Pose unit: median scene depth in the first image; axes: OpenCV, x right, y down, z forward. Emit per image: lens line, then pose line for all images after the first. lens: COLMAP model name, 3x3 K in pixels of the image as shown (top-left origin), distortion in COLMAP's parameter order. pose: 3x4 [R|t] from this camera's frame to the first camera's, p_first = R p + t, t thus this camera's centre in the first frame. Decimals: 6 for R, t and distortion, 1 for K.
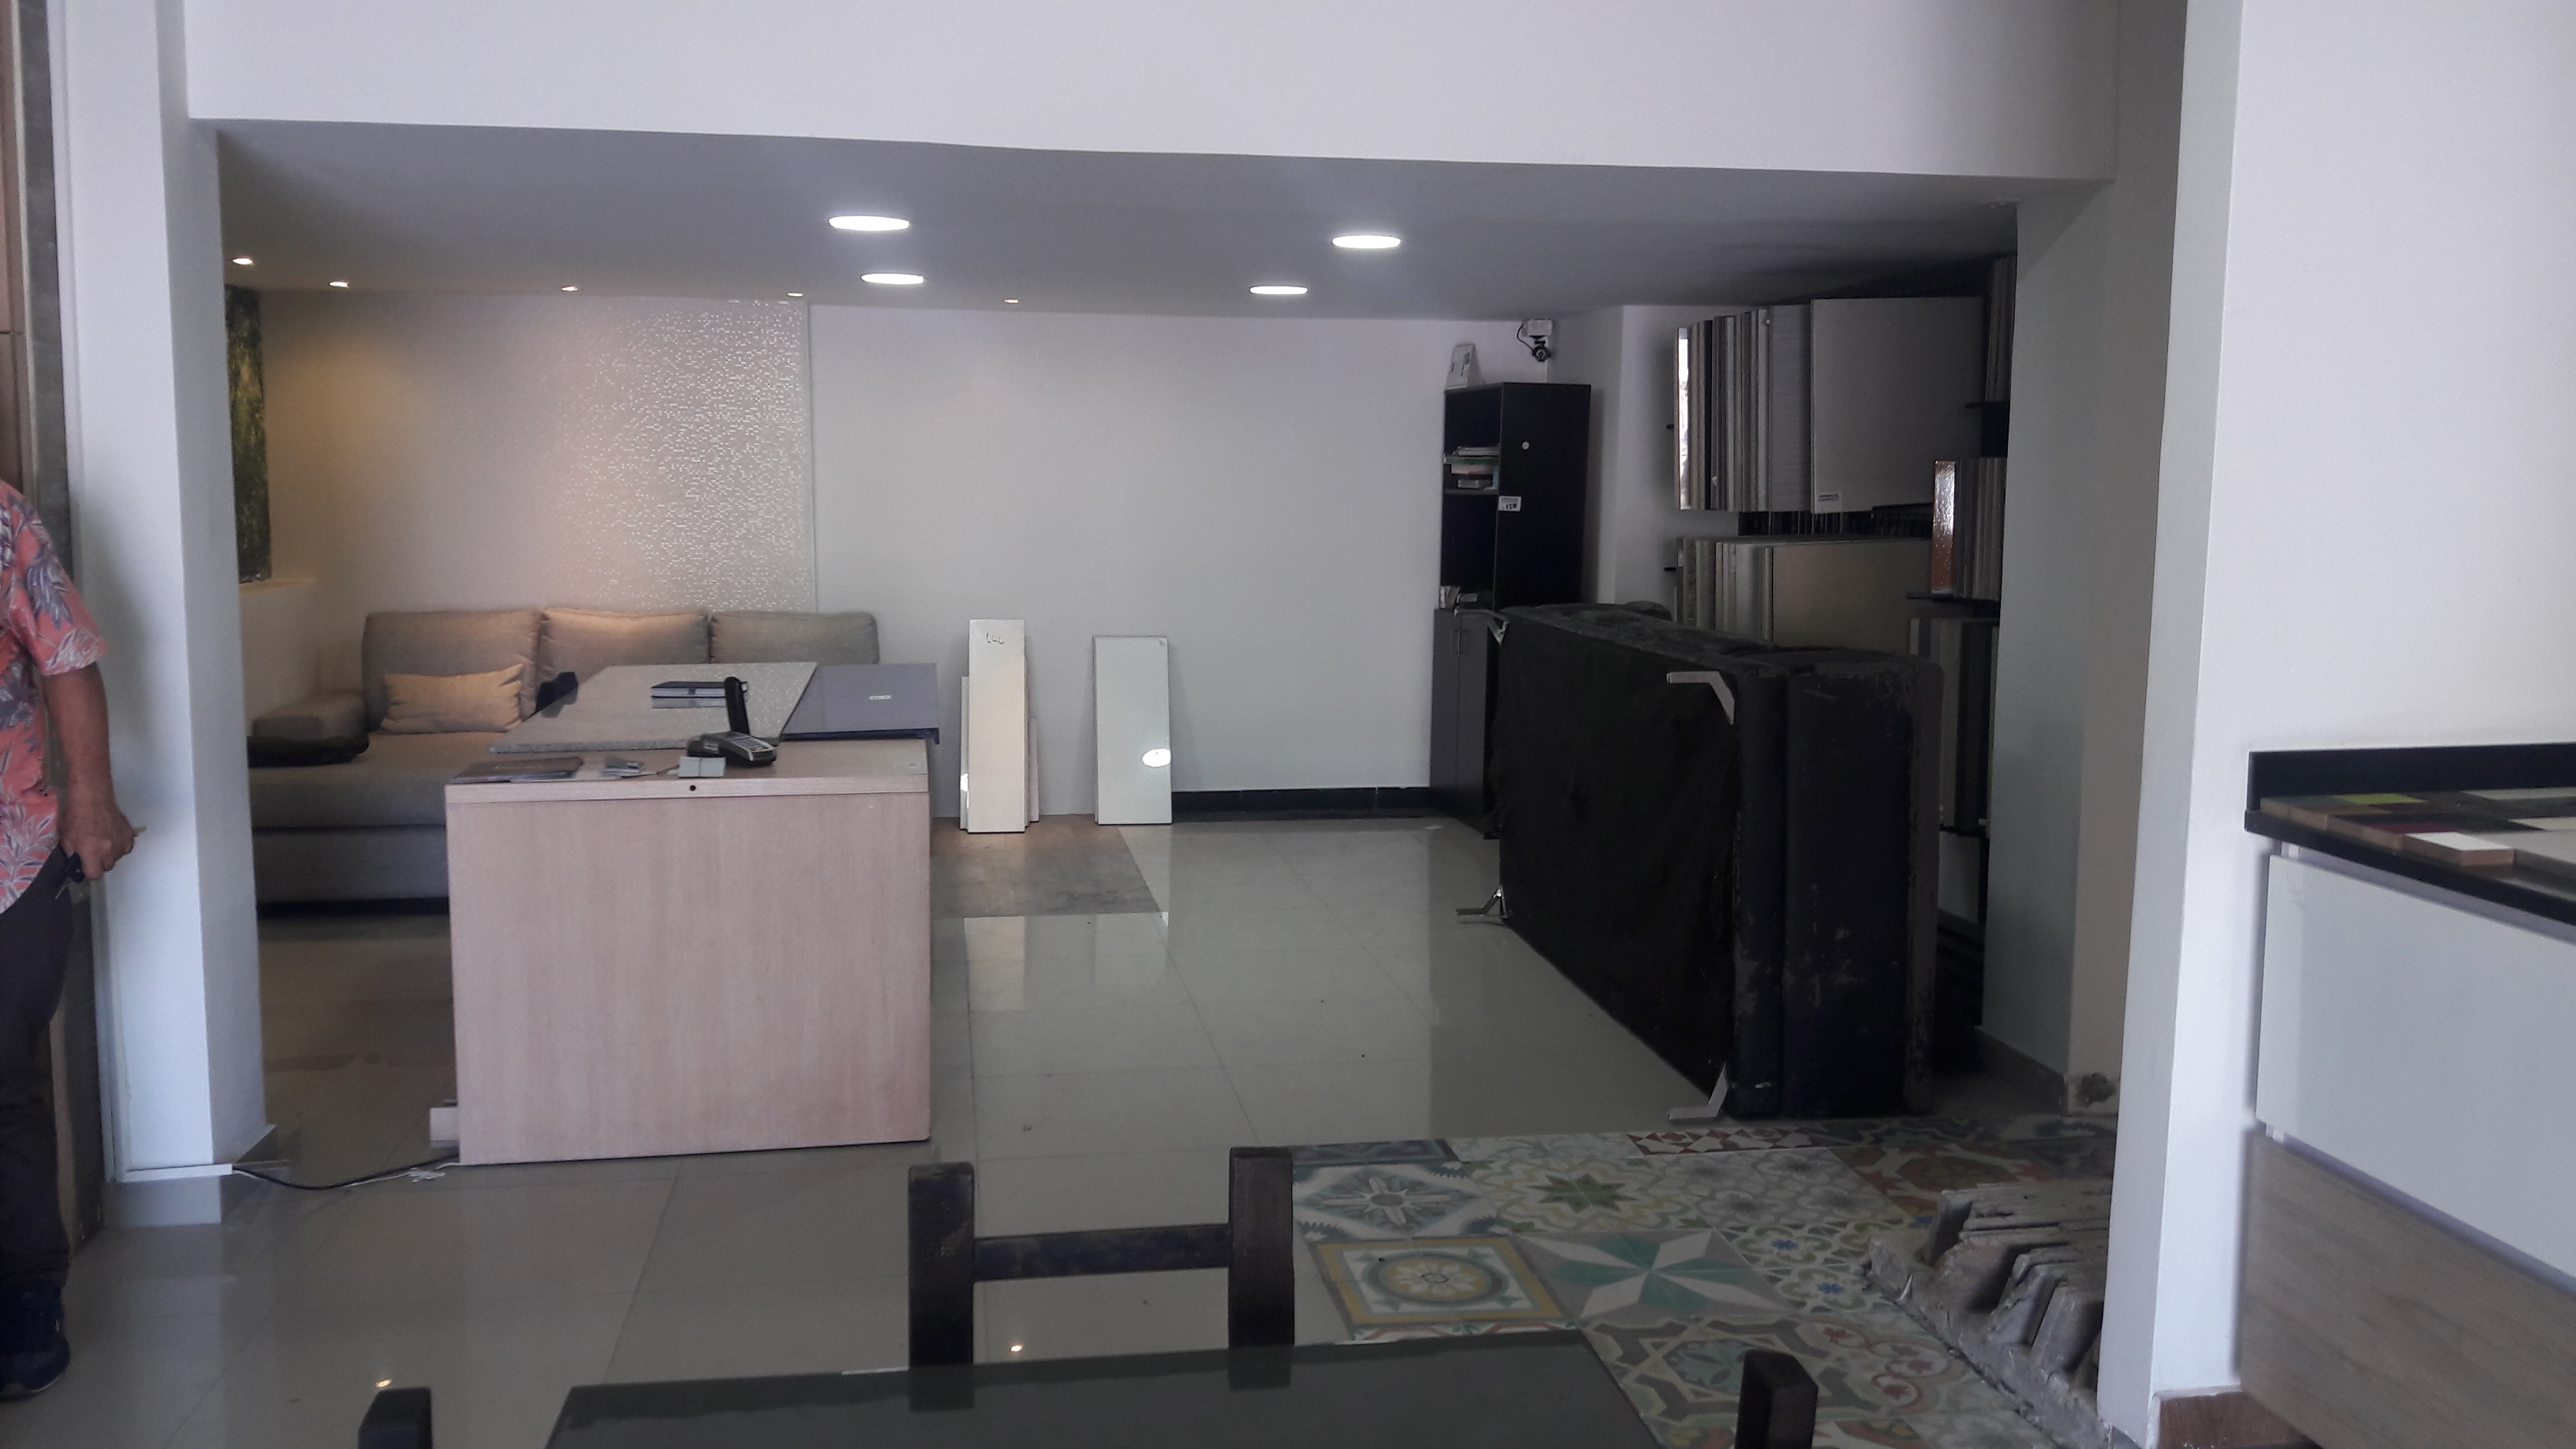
lens RADIAL K [[2060.2, 0, 1288.0], [0, 2060.2, 724.5], [0, 0, 1]] dist [0.201378, -0.437809]
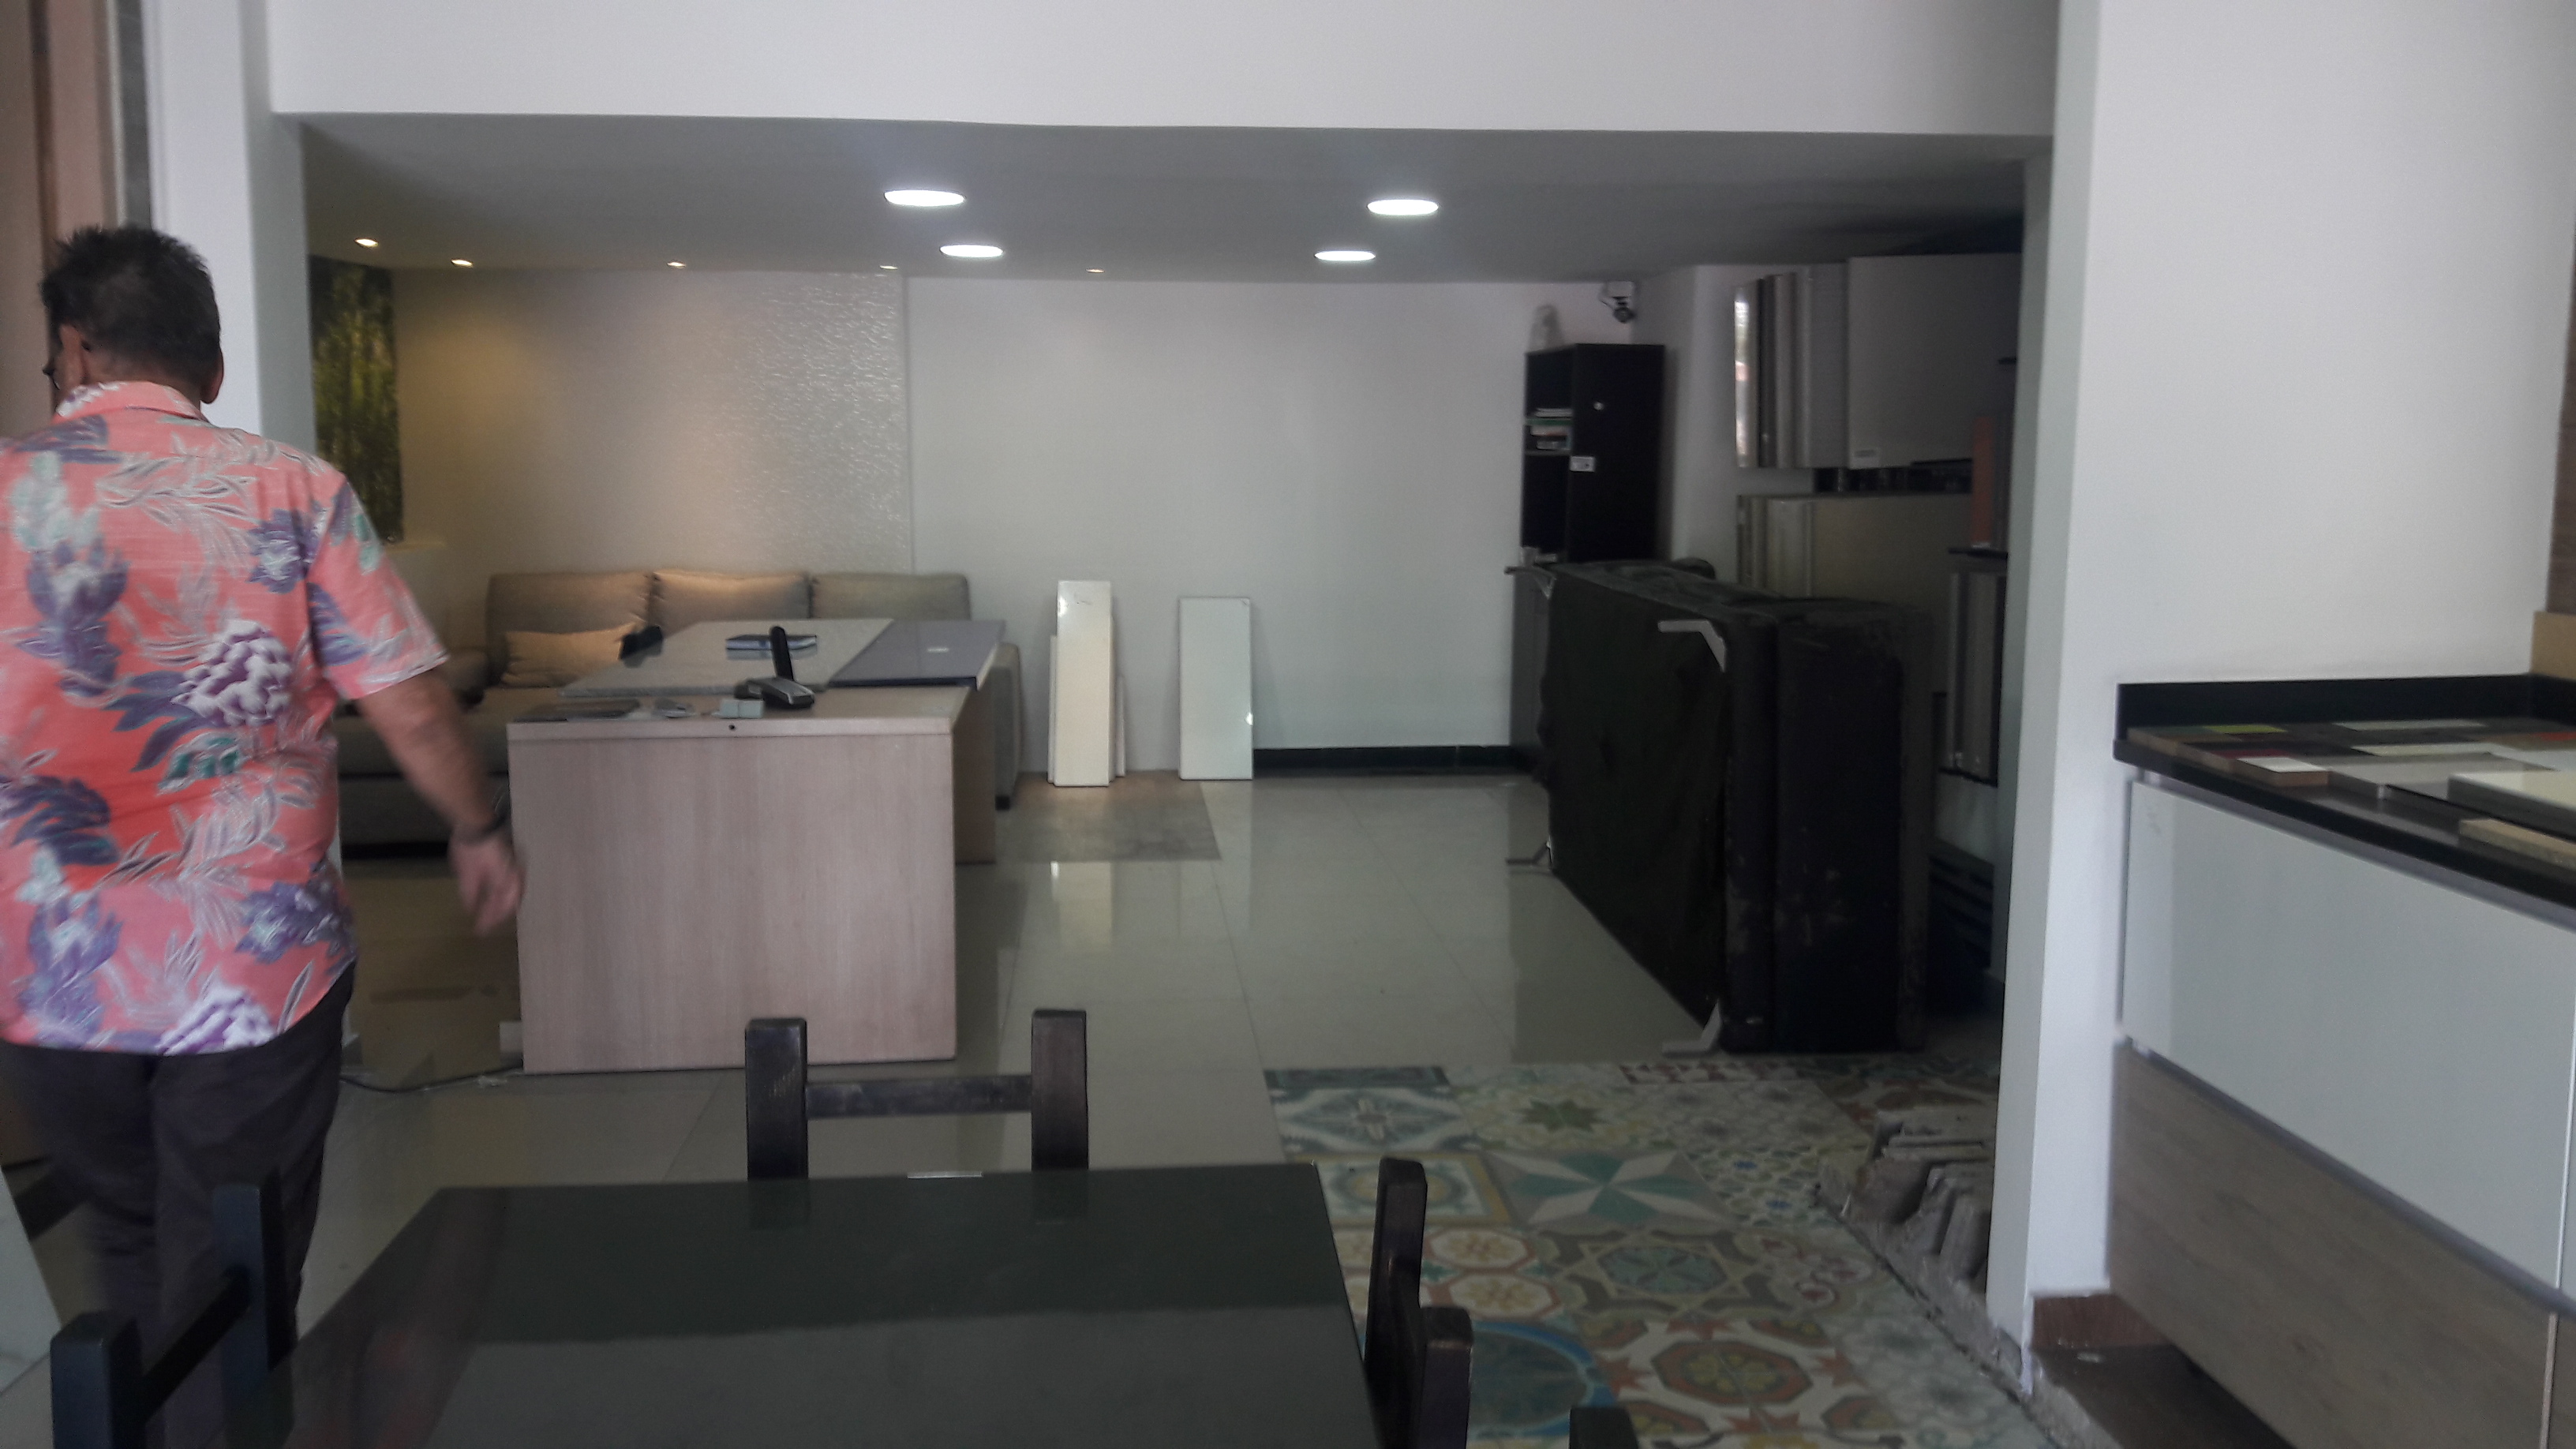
lens RADIAL K [[2060.2, 0, 1288.0], [0, 2060.2, 724.5], [0, 0, 1]] dist [0.201378, -0.437809]
pose [[0.997240, 0.002953, -0.074191, 0.062922], [-0.001852, 0.999887, 0.014912, 0.009501], [0.074227, -0.014733, 0.997133, -0.039998]]
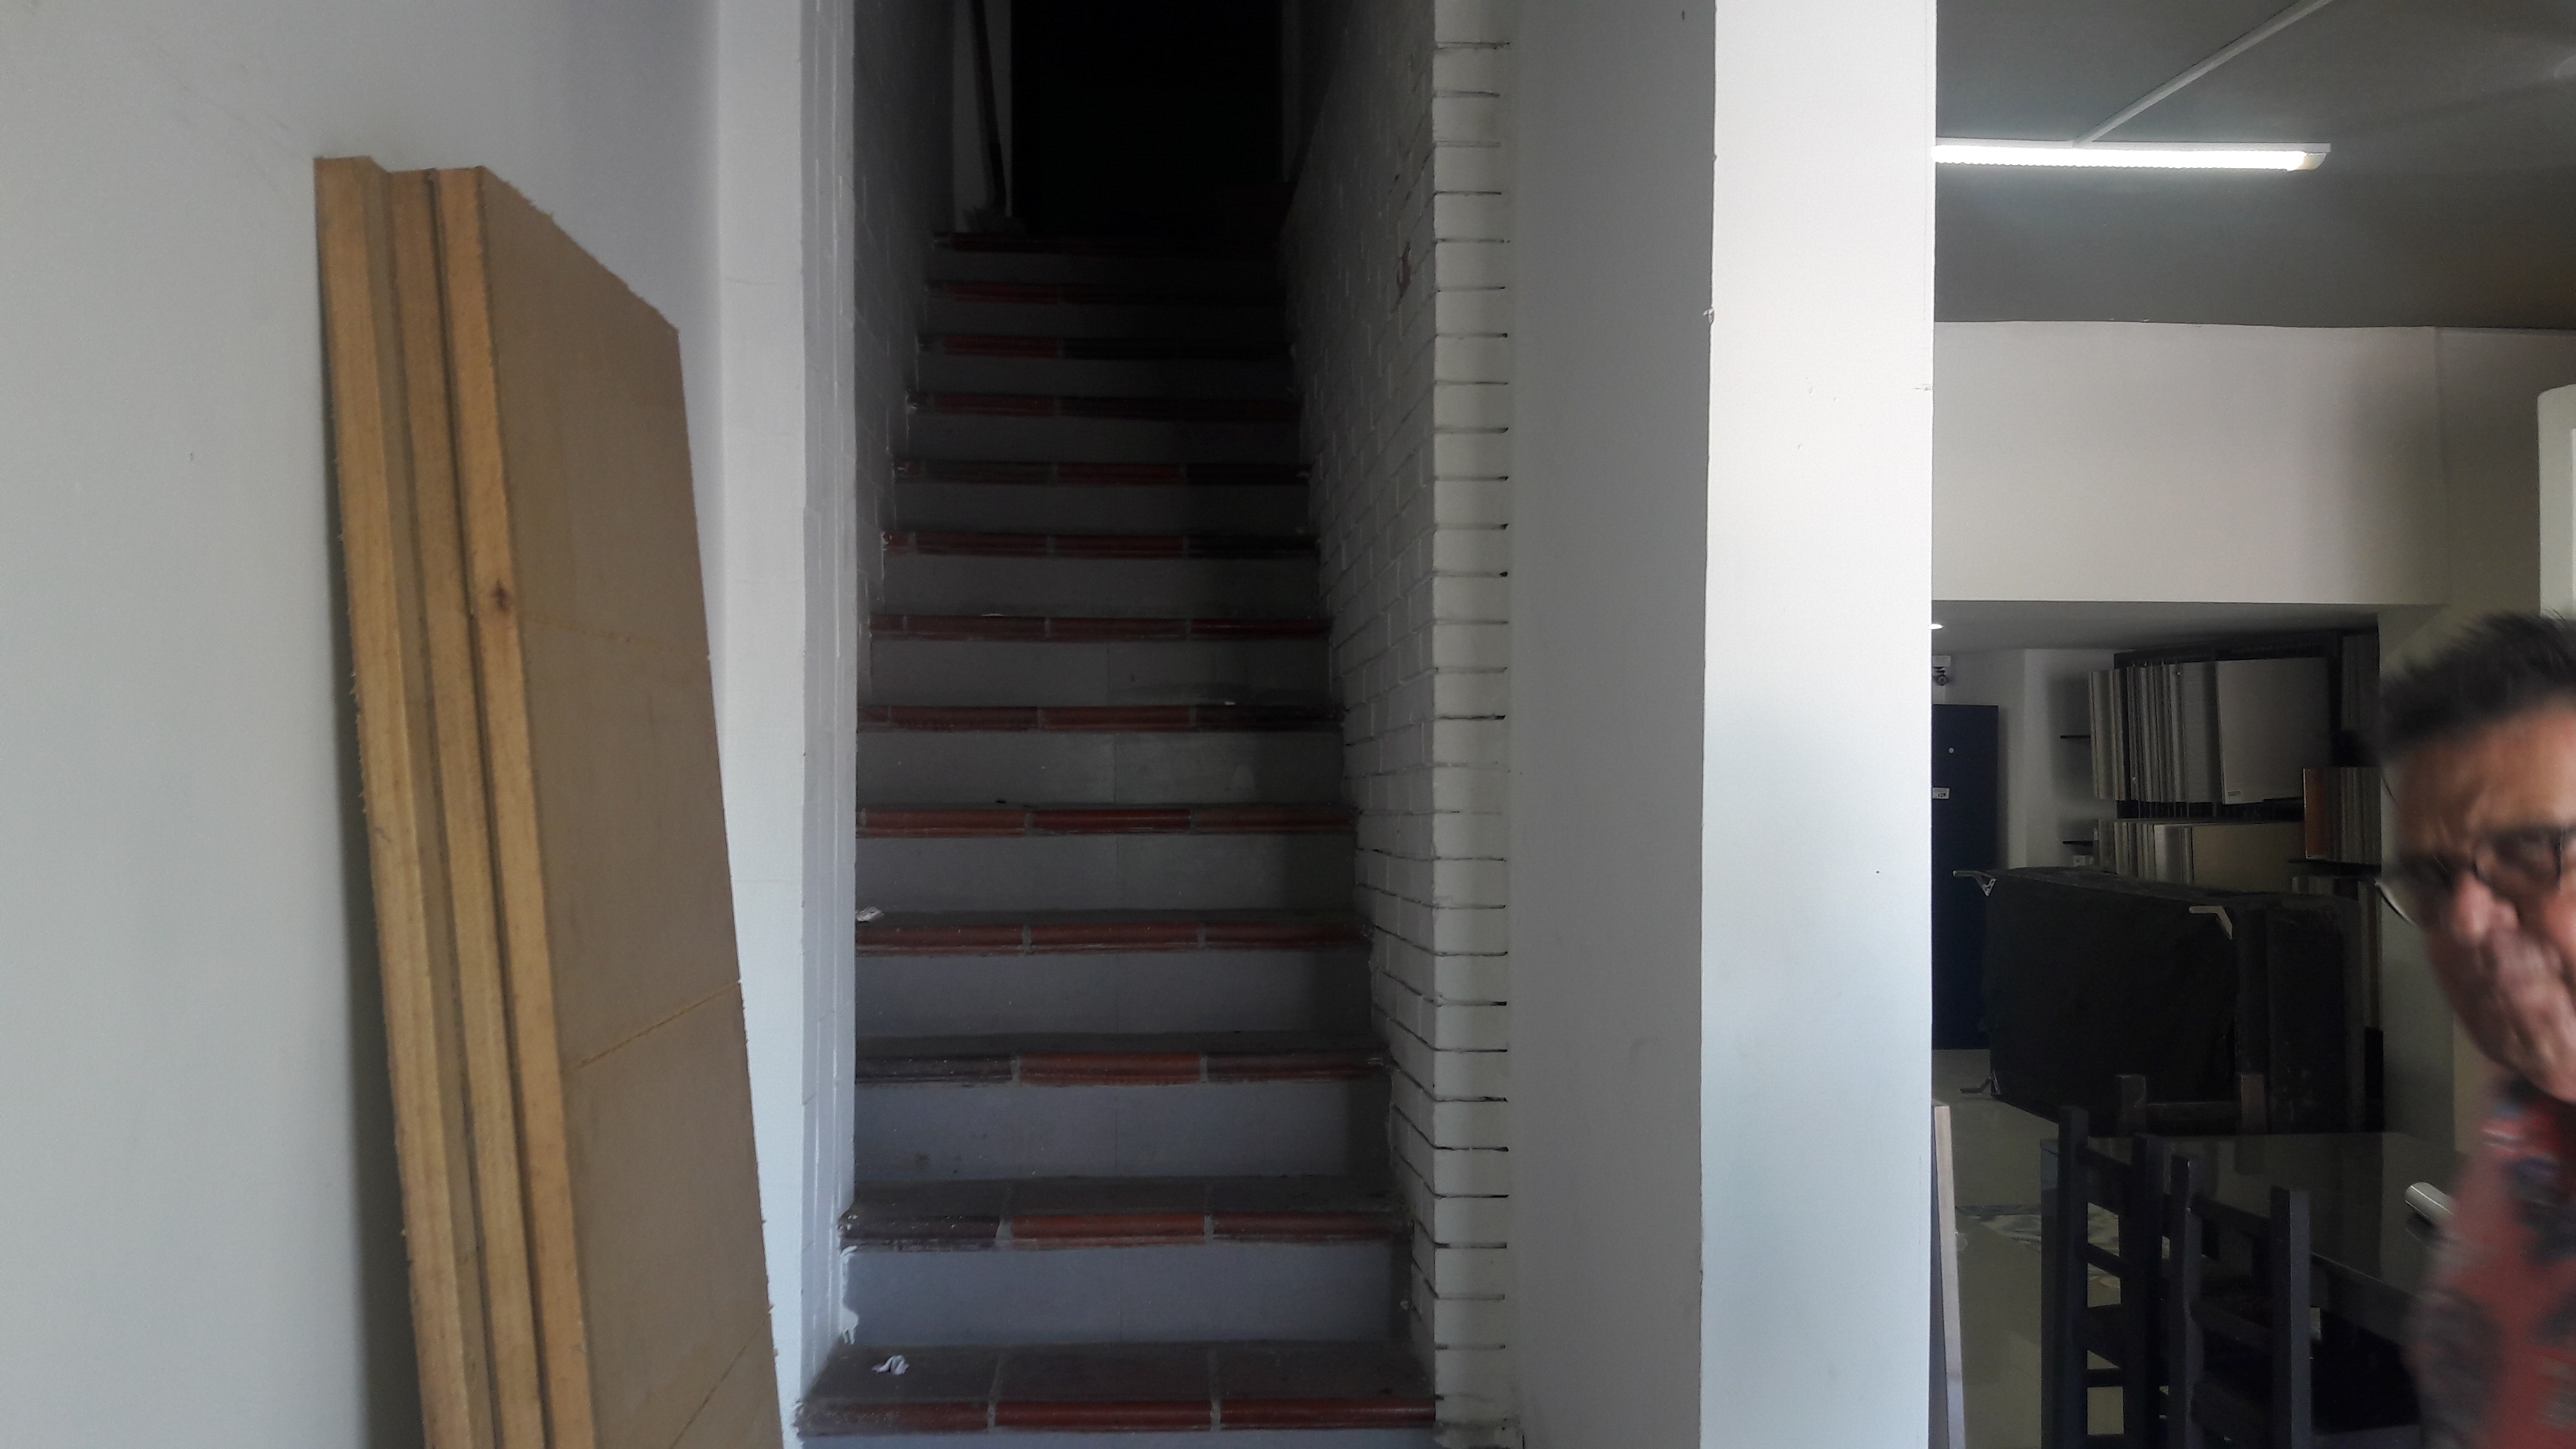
lens RADIAL K [[1997.7, 0, 1386.1], [0, 1997.7, 725.9], [0, 0, 1]] dist [-0.002954, -0.001187]
pose [[0.998801, -0.007047, -0.048452, -0.305209], [0.000473, 0.990928, -0.134391, 0.036882], [0.048959, 0.134207, 0.989743, -0.482864]]
